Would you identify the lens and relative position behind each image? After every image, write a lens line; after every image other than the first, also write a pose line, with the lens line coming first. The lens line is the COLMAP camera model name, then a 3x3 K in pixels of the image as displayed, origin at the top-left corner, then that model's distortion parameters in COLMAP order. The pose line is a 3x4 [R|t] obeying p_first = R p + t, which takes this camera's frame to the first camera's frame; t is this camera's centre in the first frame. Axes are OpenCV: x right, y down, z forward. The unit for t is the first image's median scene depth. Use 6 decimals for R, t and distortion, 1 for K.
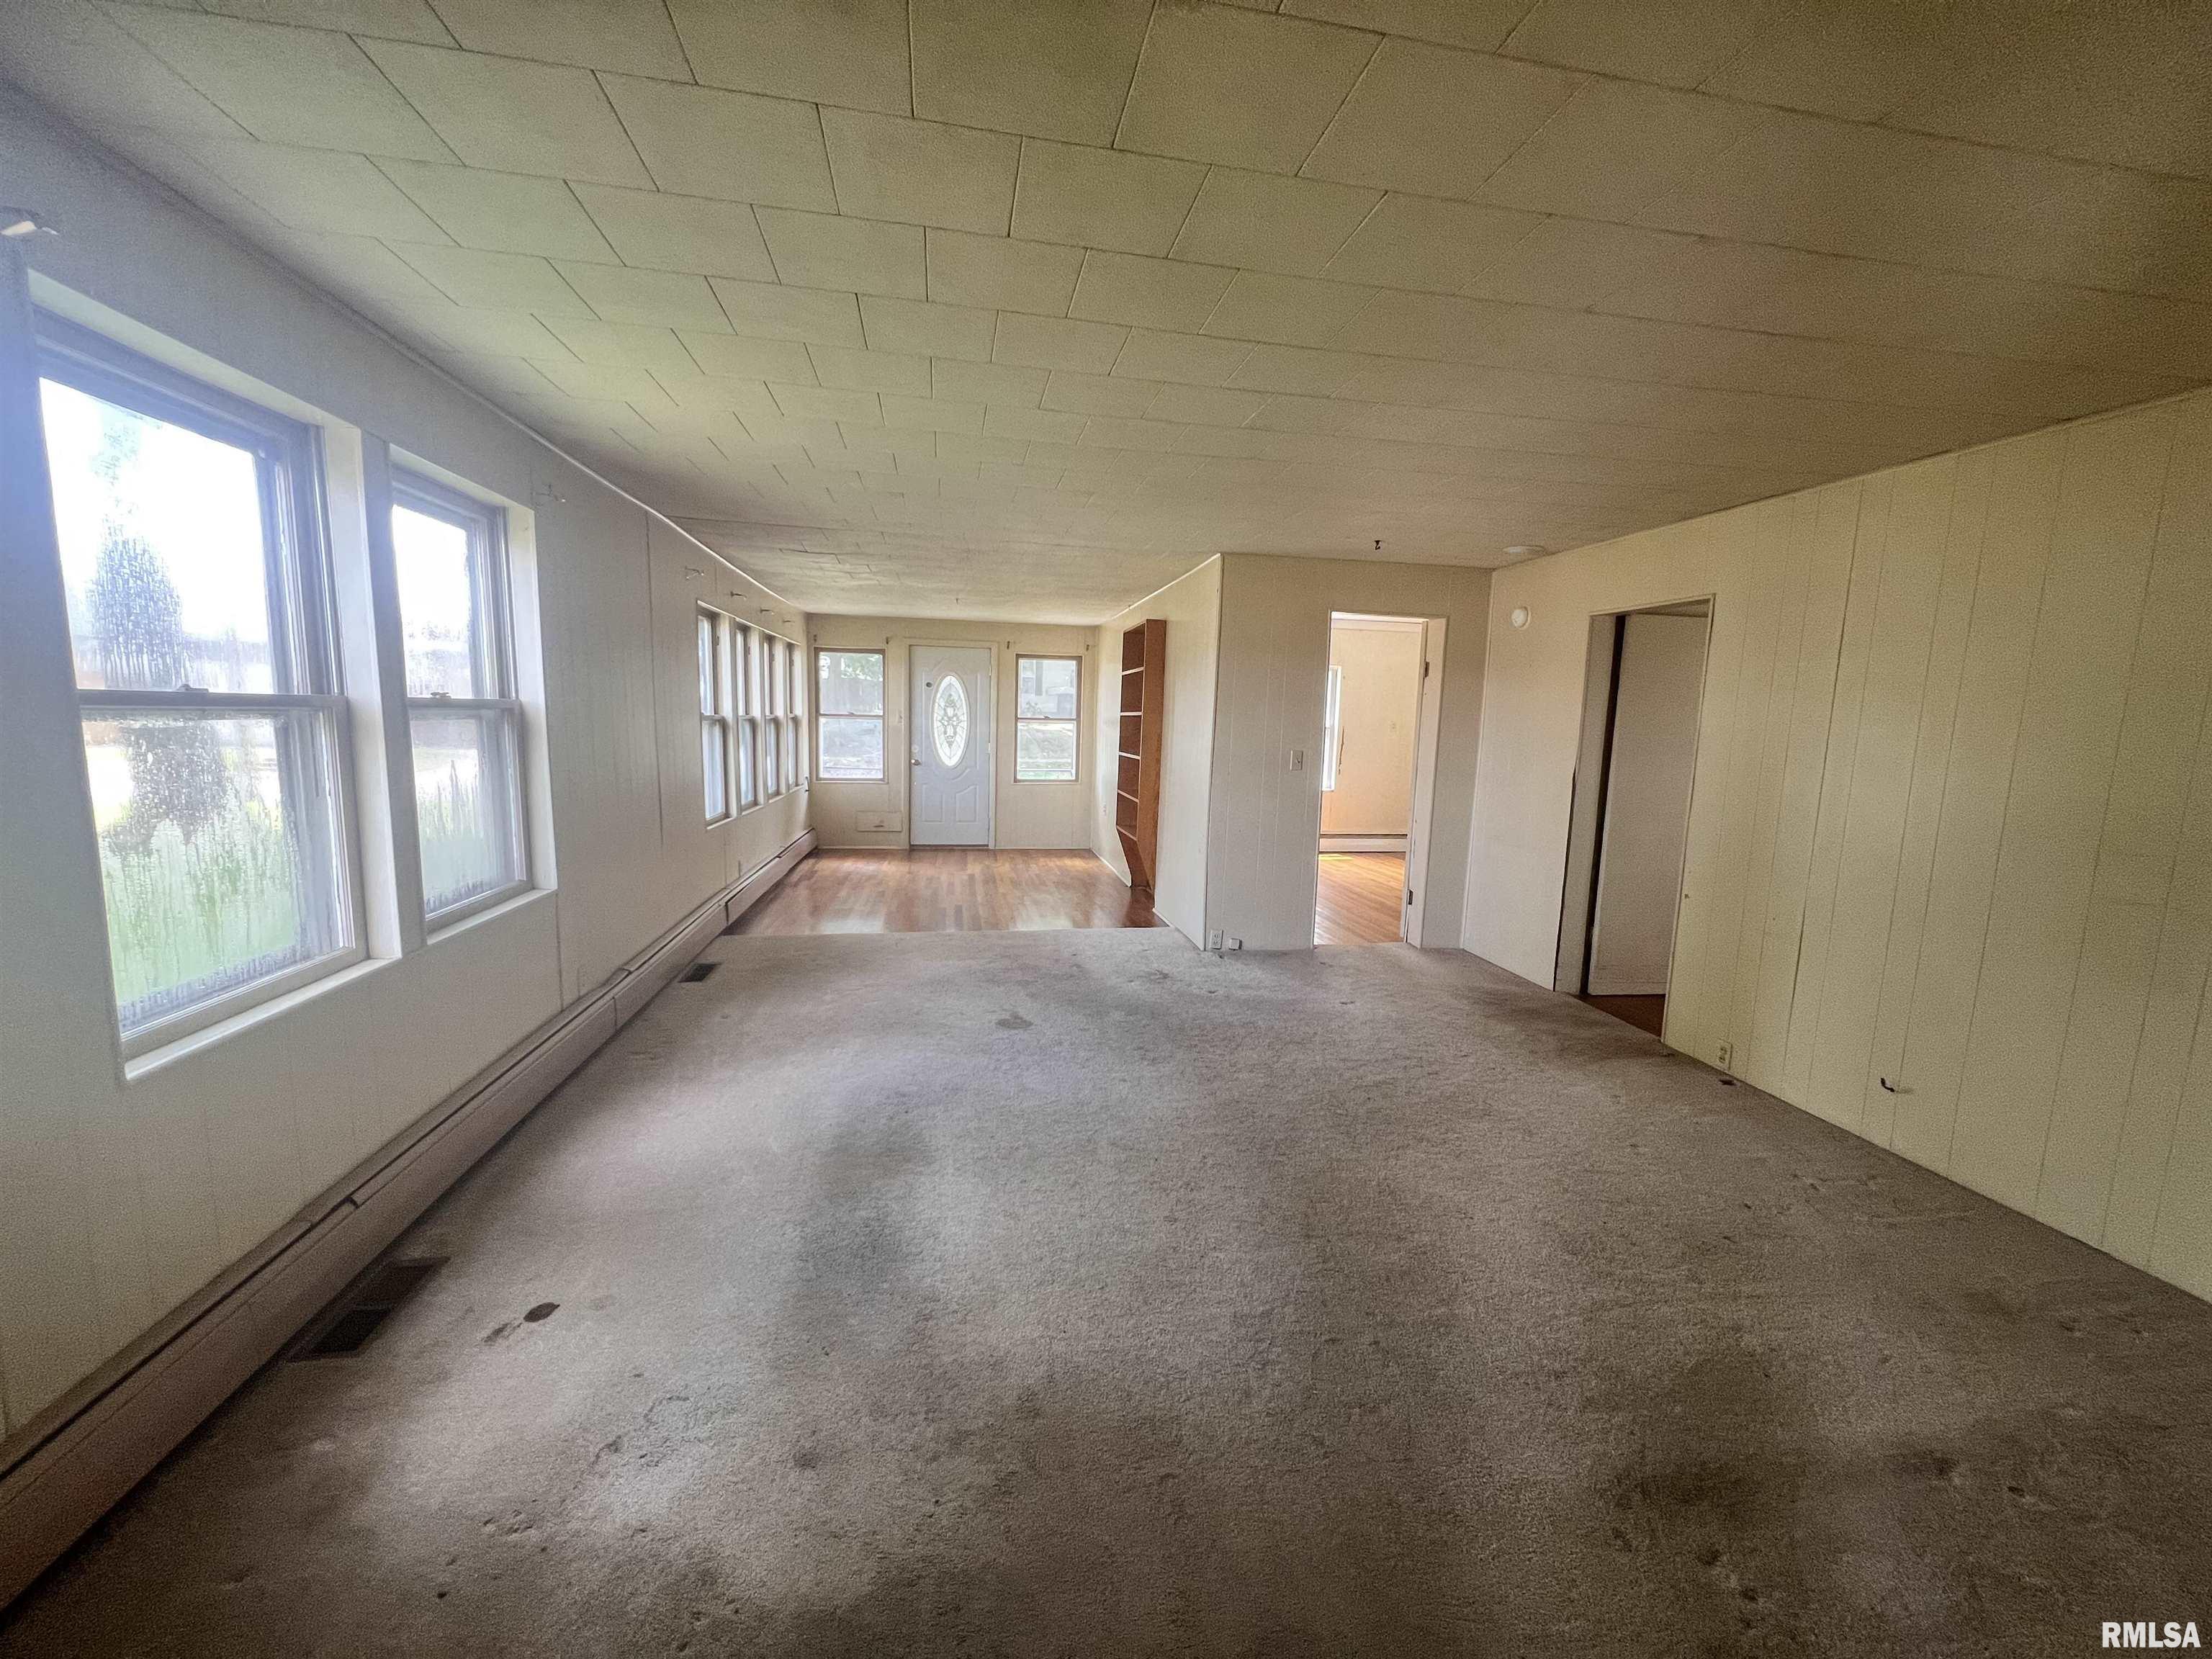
lens RADIAL K [[882.3, 0, 1106.0], [0, 882.3, 829.5], [0, 0, 1]] dist [-0.000720, -0.000494]
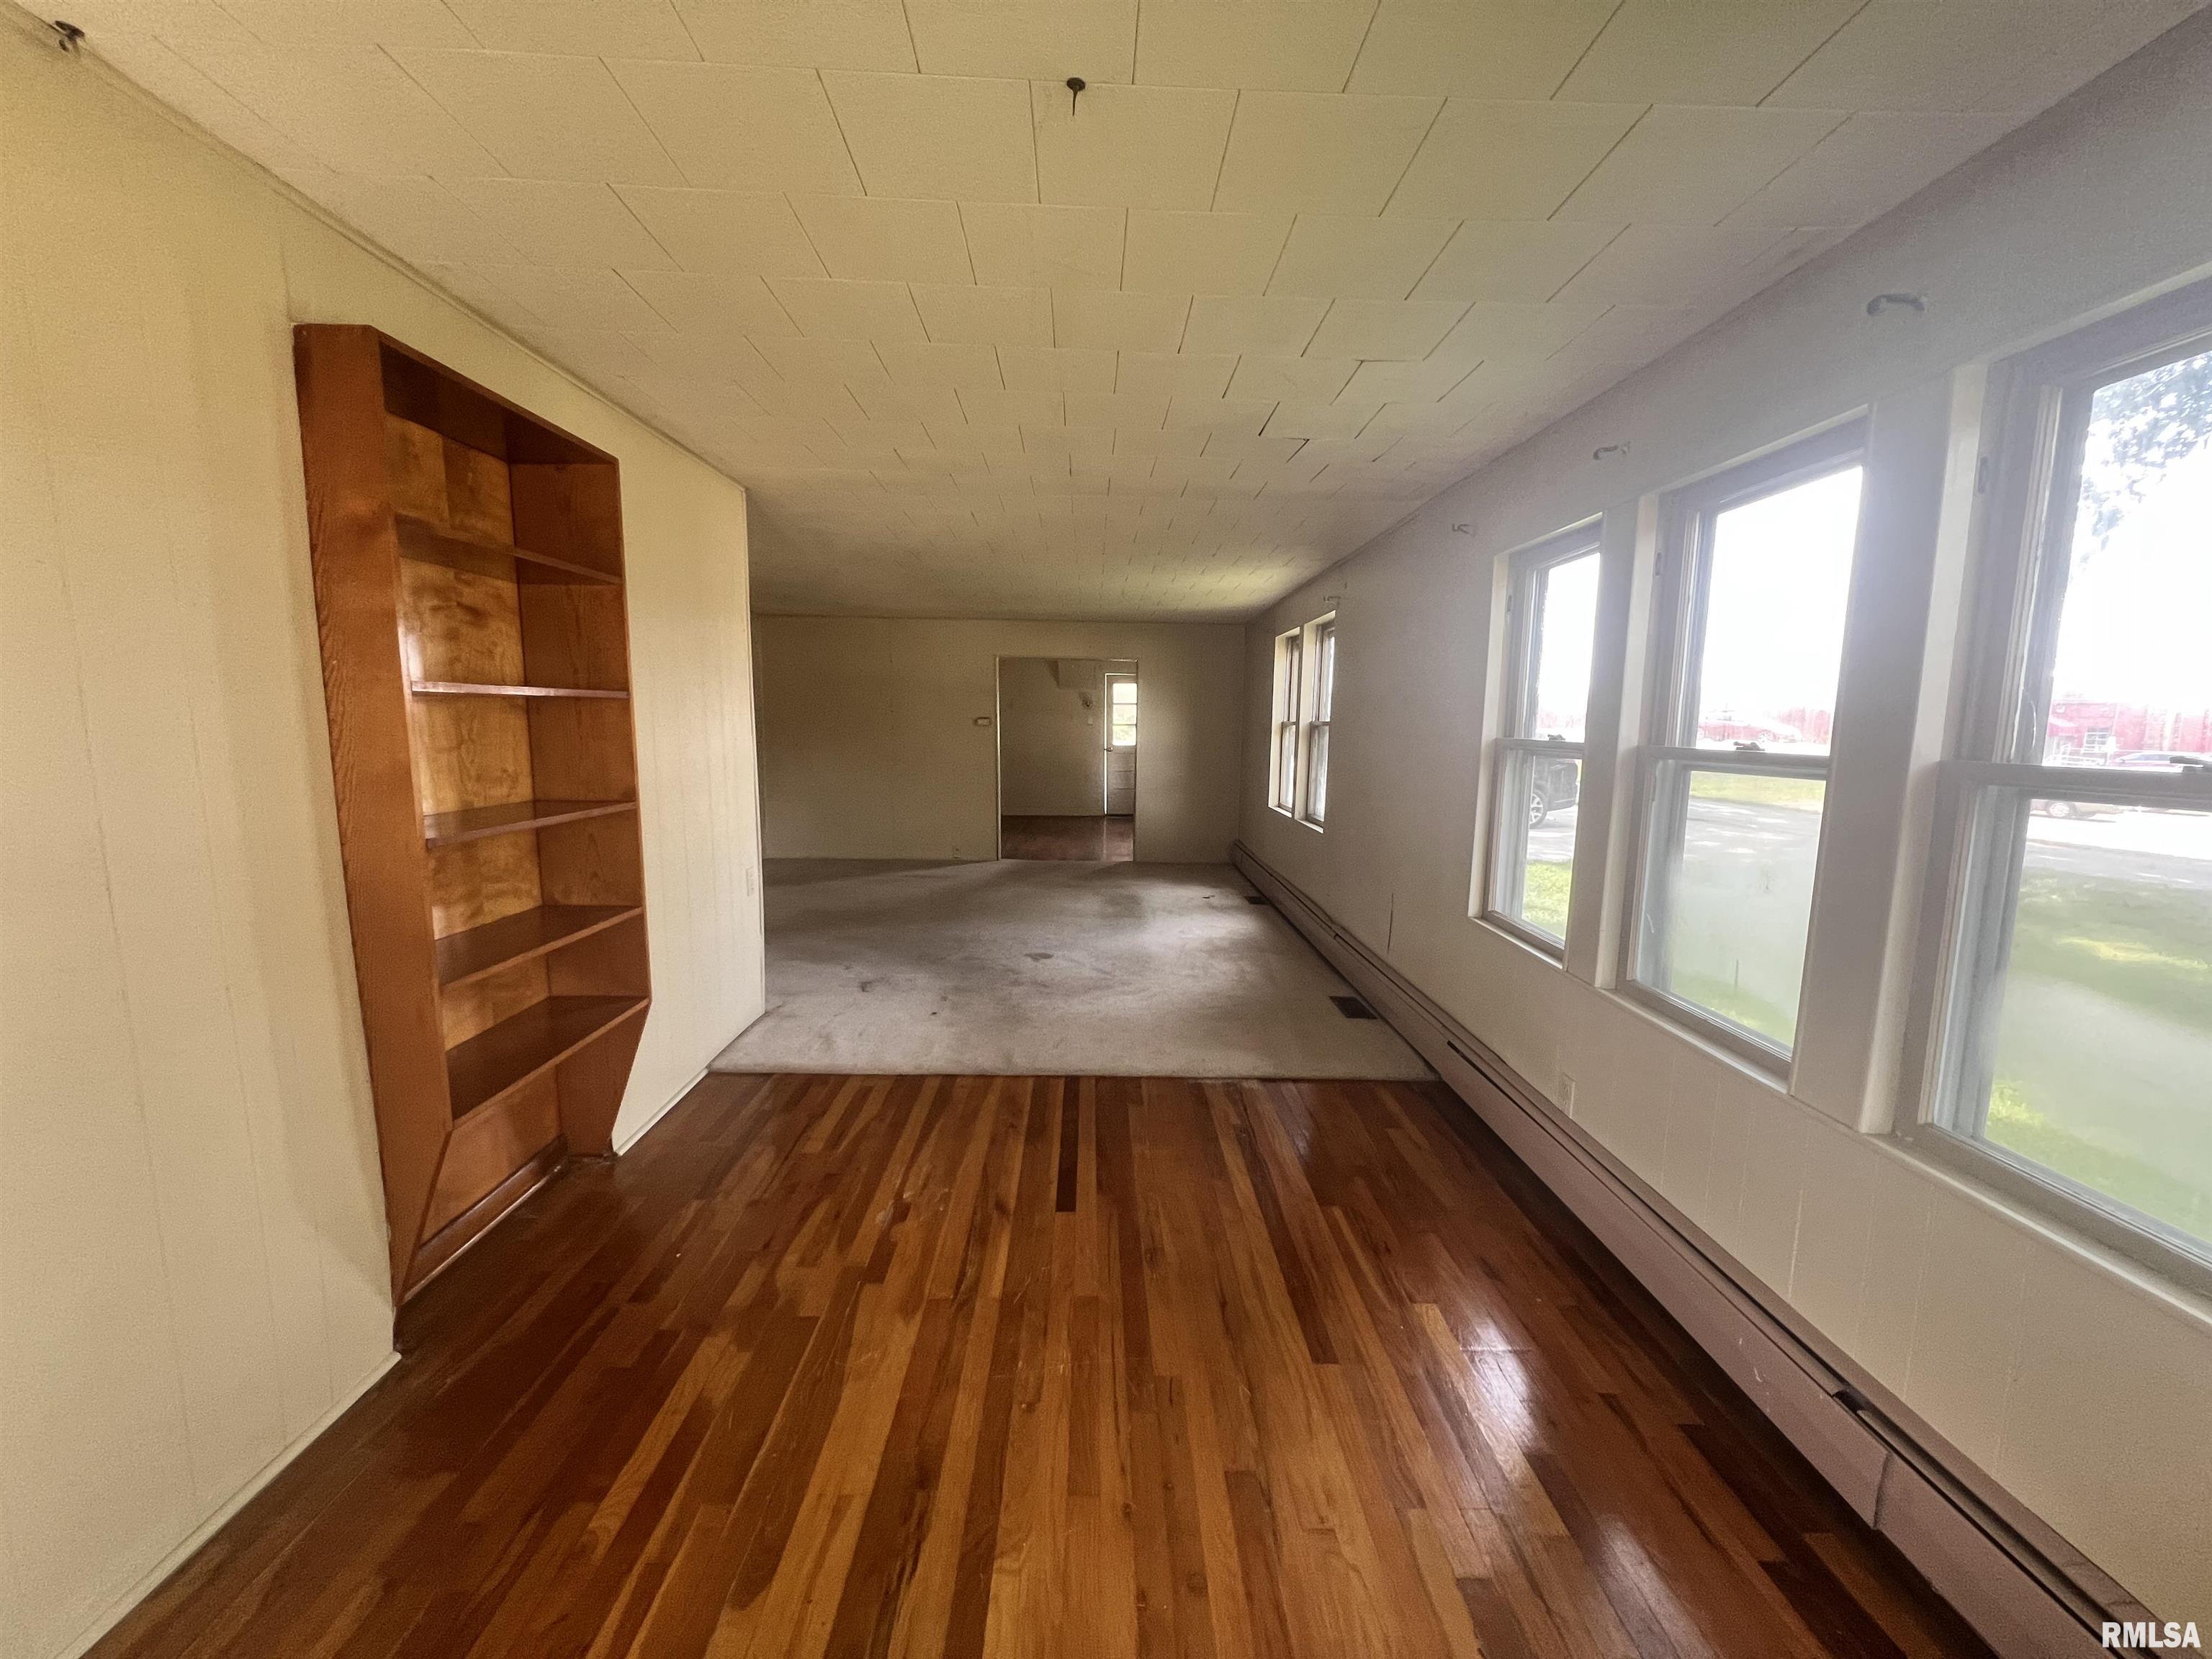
lens RADIAL K [[882.3, 0, 1106.0], [0, 882.3, 829.5], [0, 0, 1]] dist [-0.000720, -0.000494]
pose [[-0.984956, -0.090197, 0.147397, -0.374210], [-0.049082, 0.963864, 0.261835, -0.303075], [-0.165687, 0.250662, -0.953791, 2.170183]]
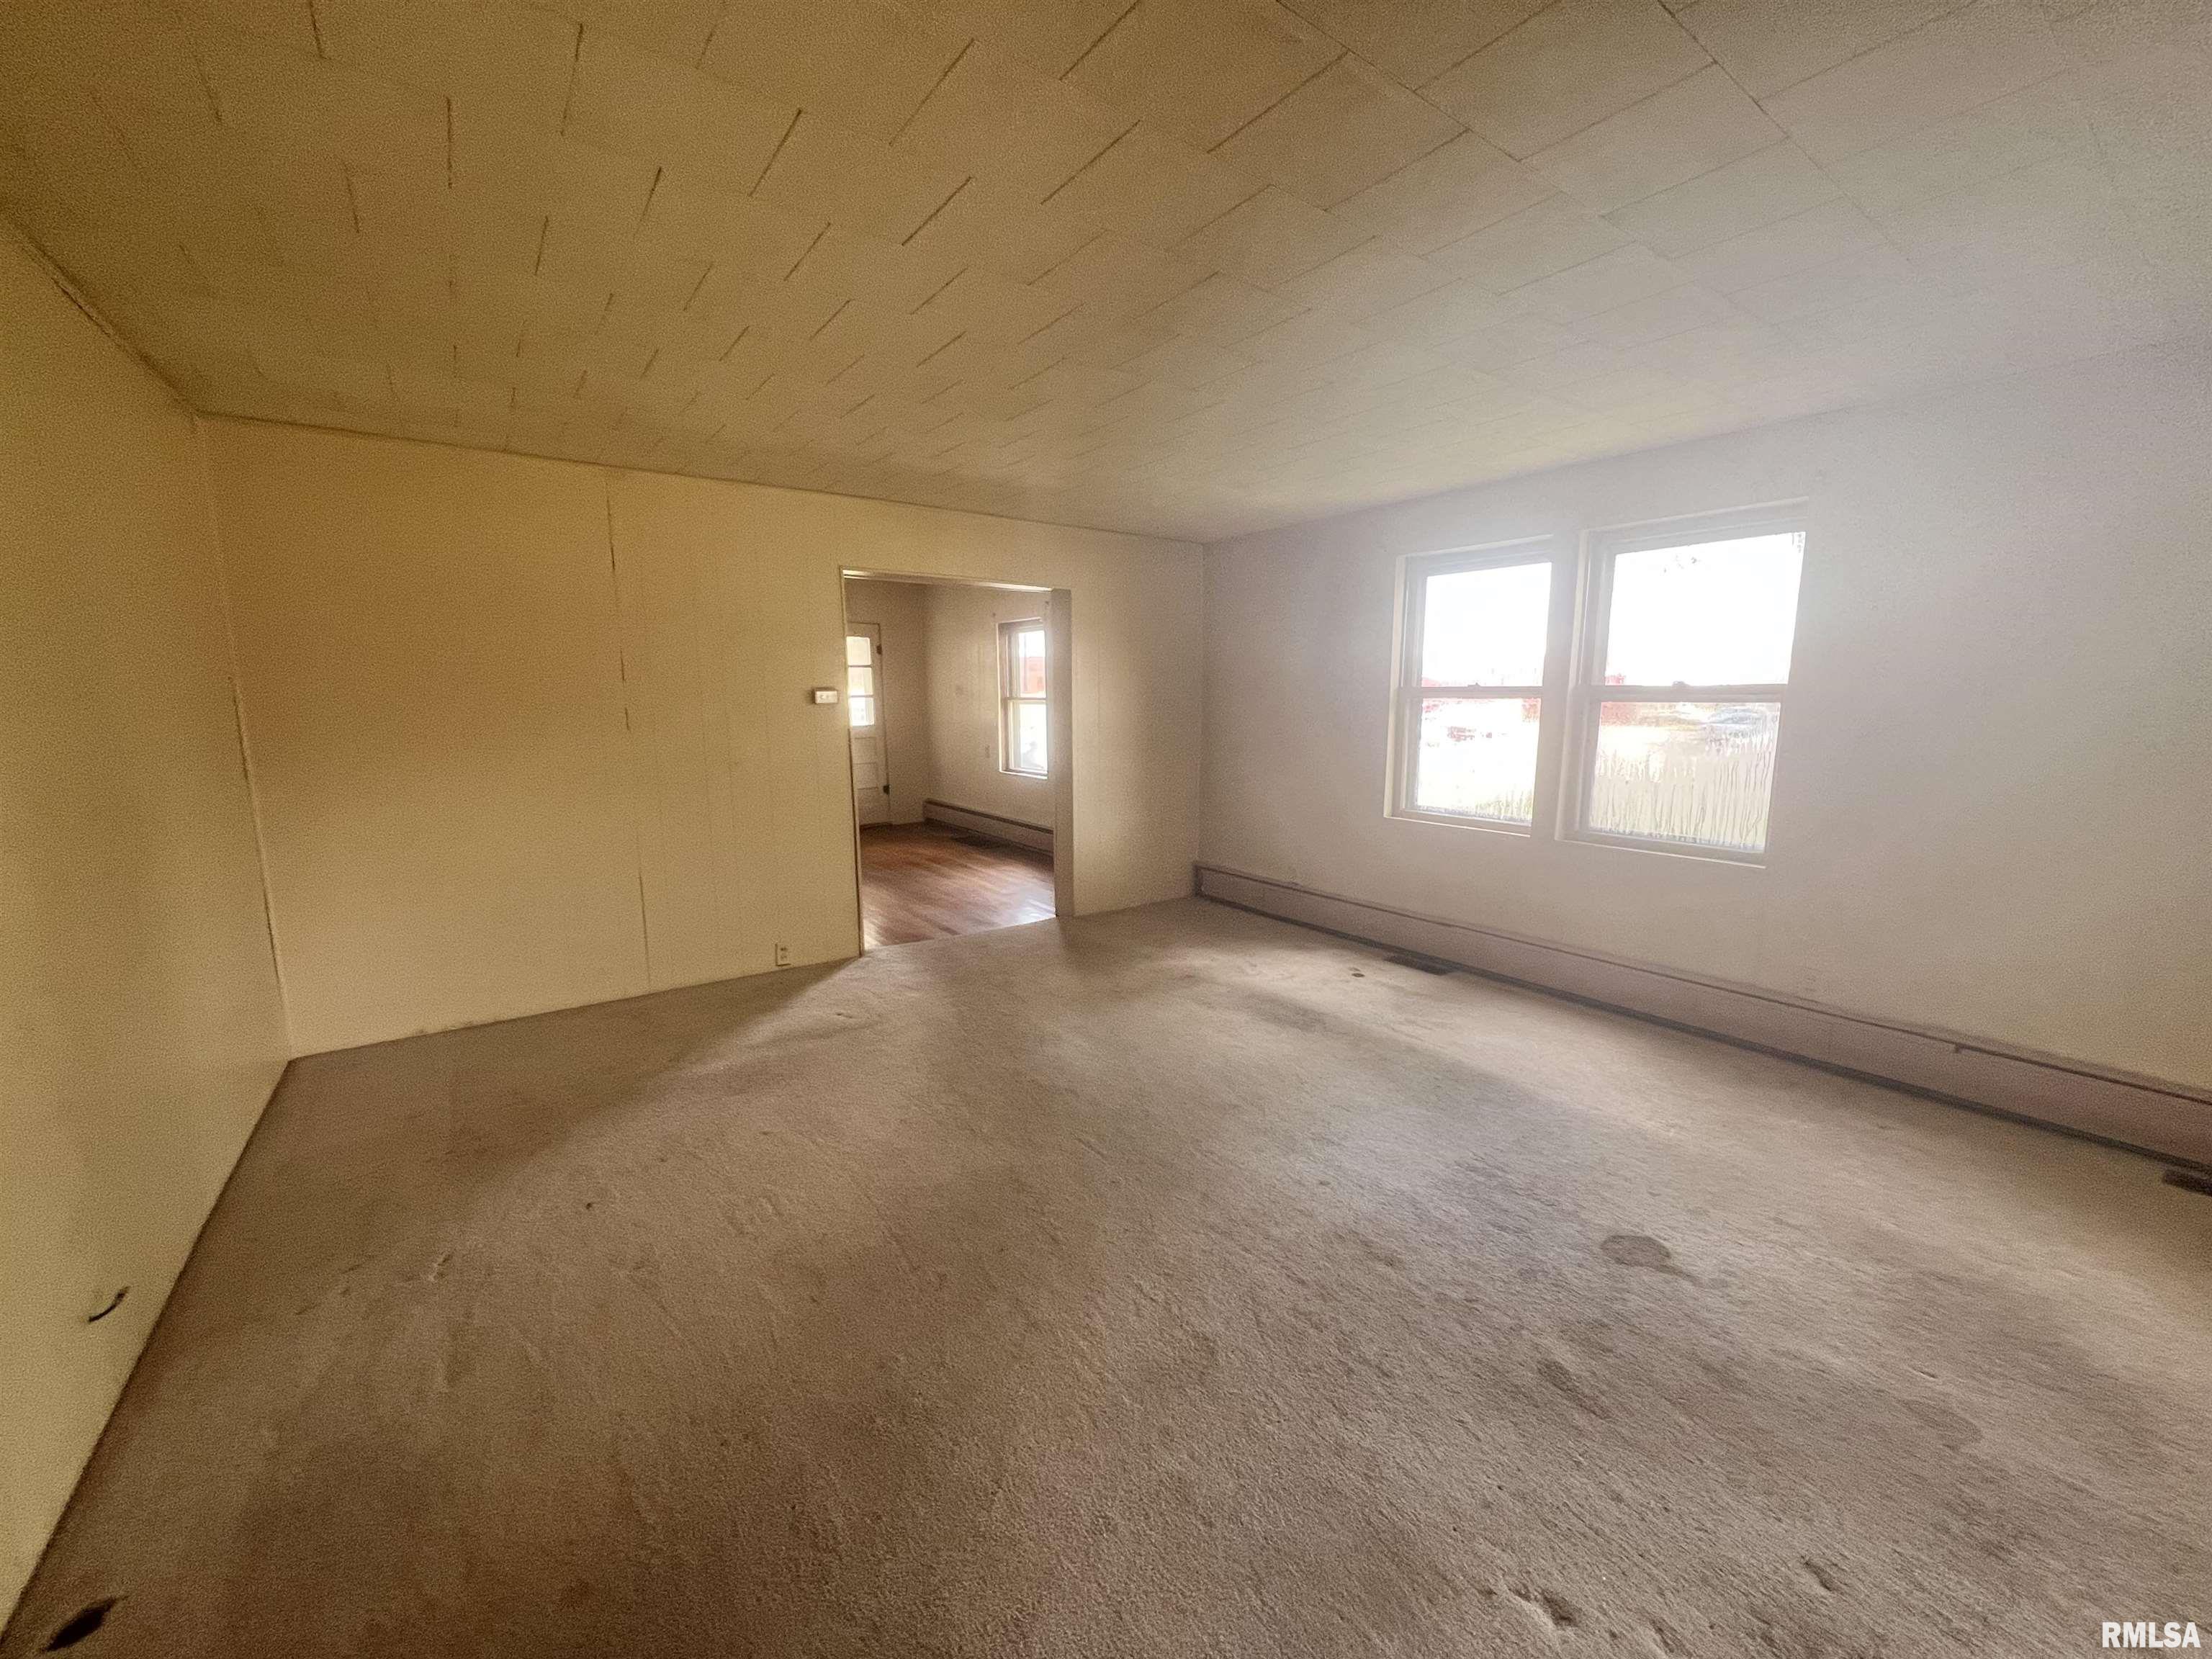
lens RADIAL K [[887.0, 0, 1106.0], [0, 887.0, 829.5], [0, 0, 1]] dist [0.000290, 0.000519]
pose [[-0.893673, 0.050326, -0.445887, 0.427666], [-0.077286, 0.961577, 0.263432, -0.156424], [0.442013, 0.269883, -0.855446, 1.257025]]
